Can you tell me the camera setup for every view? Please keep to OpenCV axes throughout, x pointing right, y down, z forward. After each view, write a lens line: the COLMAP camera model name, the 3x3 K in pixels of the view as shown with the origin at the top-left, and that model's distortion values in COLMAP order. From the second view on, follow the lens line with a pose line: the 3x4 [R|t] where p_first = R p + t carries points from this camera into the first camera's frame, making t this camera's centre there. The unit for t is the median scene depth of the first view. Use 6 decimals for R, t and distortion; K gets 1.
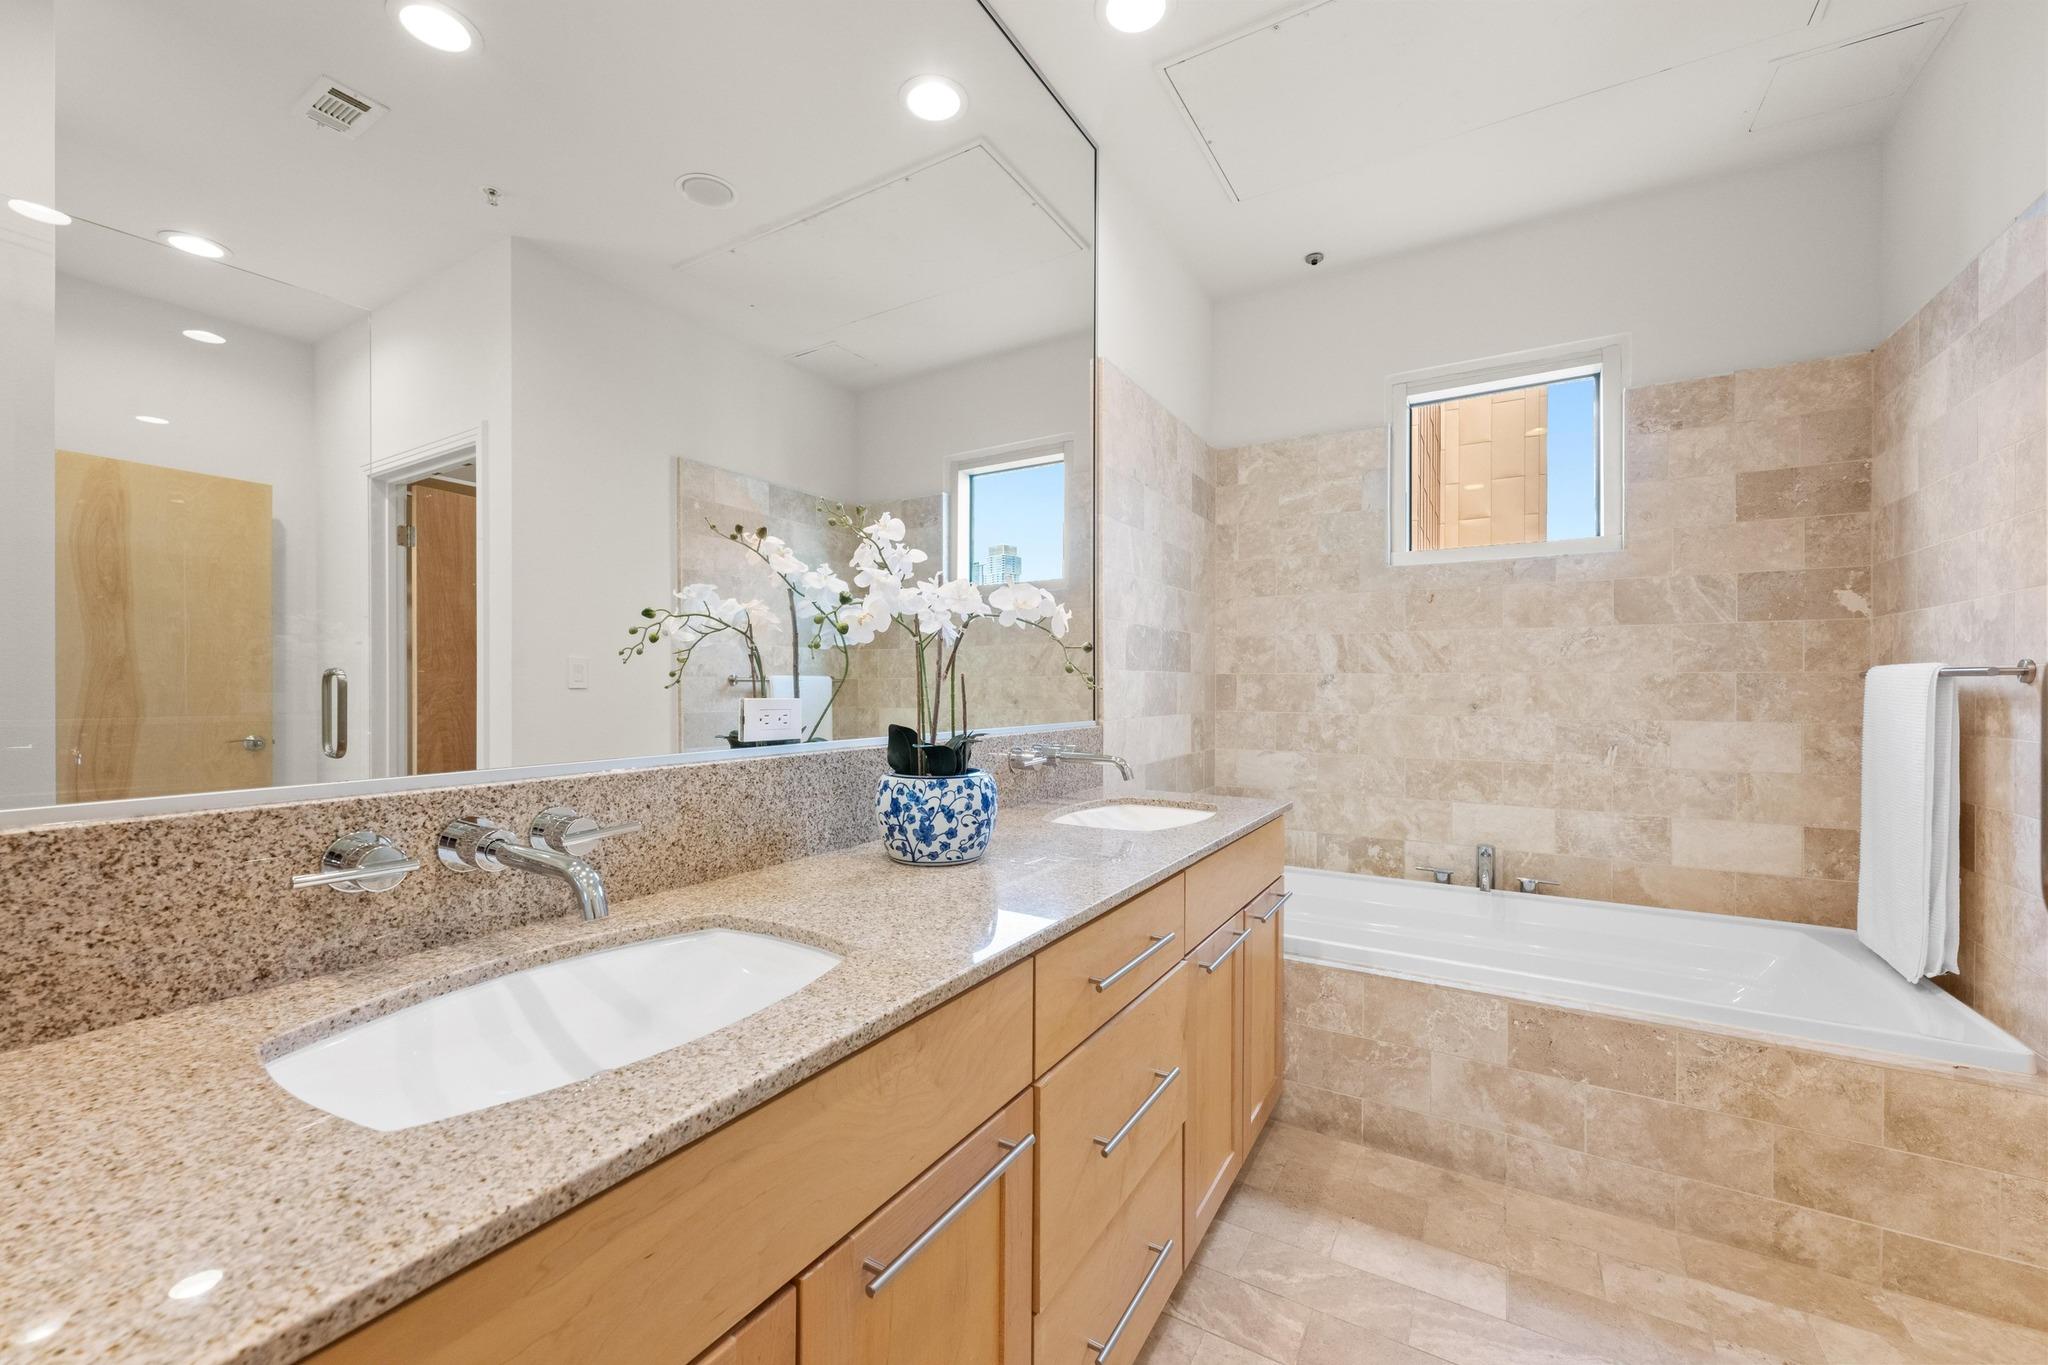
lens RADIAL K [[811.5, 0, 1023.8], [0, 811.5, 693.5], [0, 0, 1]] dist [-0.000631, 0.000488]
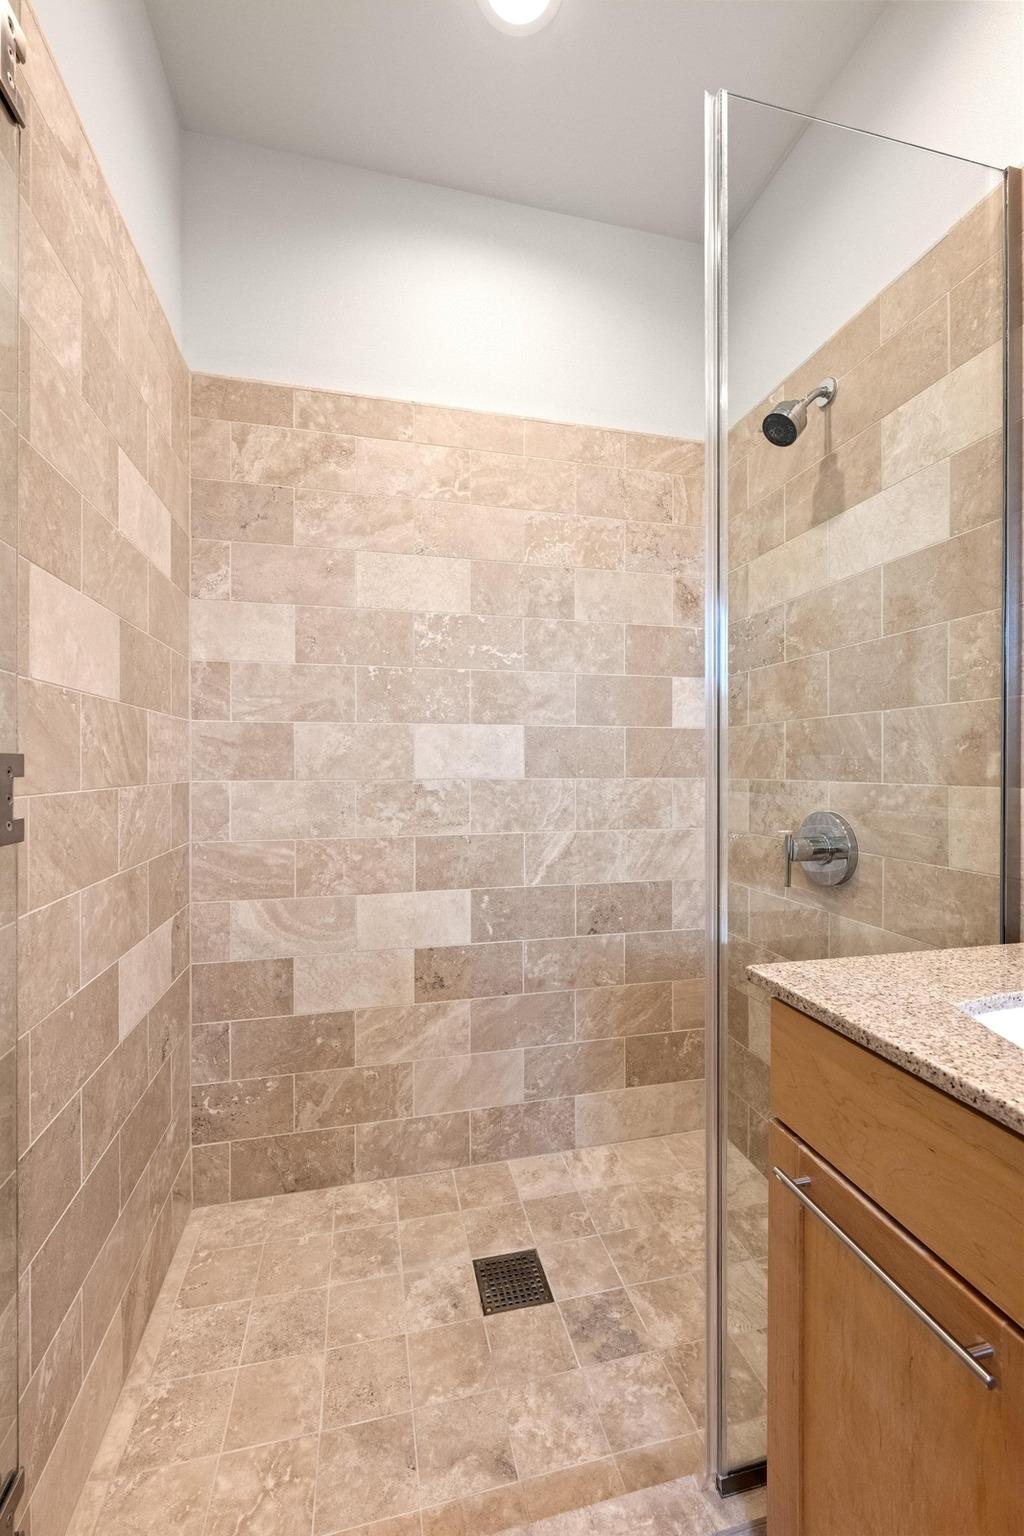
lens RADIAL K [[625.5, 0, 512.5], [0, 625.5, 764.8], [0, 0, 1]] dist [-0.001364, 0.000000]
pose [[-0.711149, -0.003586, -0.703032, 0.212460], [-0.009159, 0.999949, 0.004163, 0.008182], [0.702982, 0.009400, -0.711146, 0.327558]]
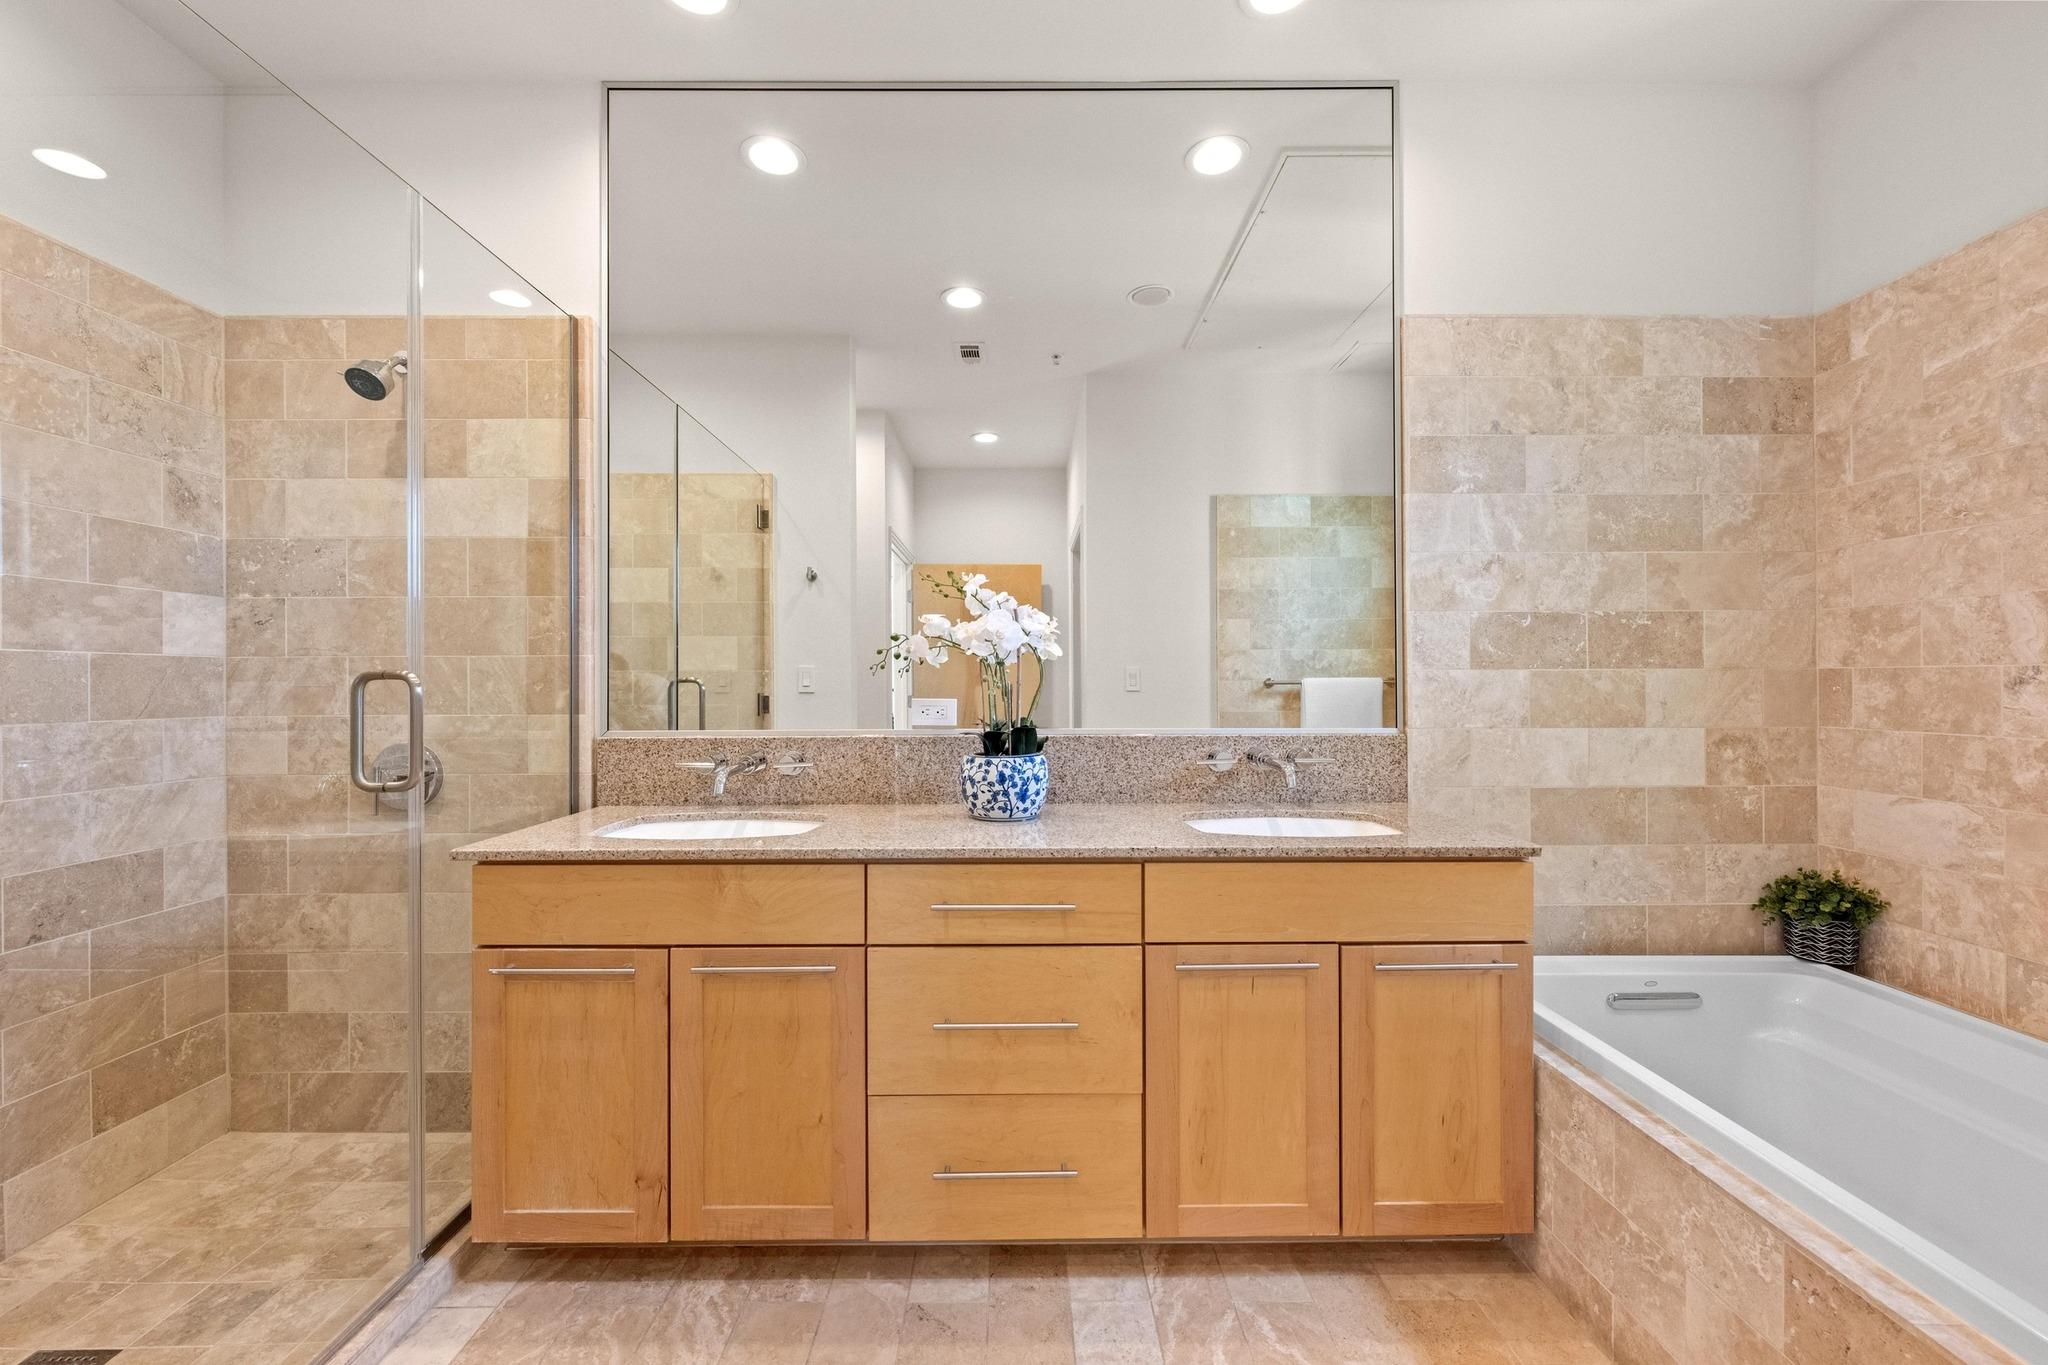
lens RADIAL K [[811.5, 0, 1012.0], [0, 811.5, 690.3], [0, 0, 1]] dist [-0.000631, 0.000488]
pose [[0.513363, 0.003058, -0.858166, 0.708784], [-0.003870, 0.999992, 0.001248, -0.008198], [0.858163, 0.002680, 0.513371, 0.204438]]
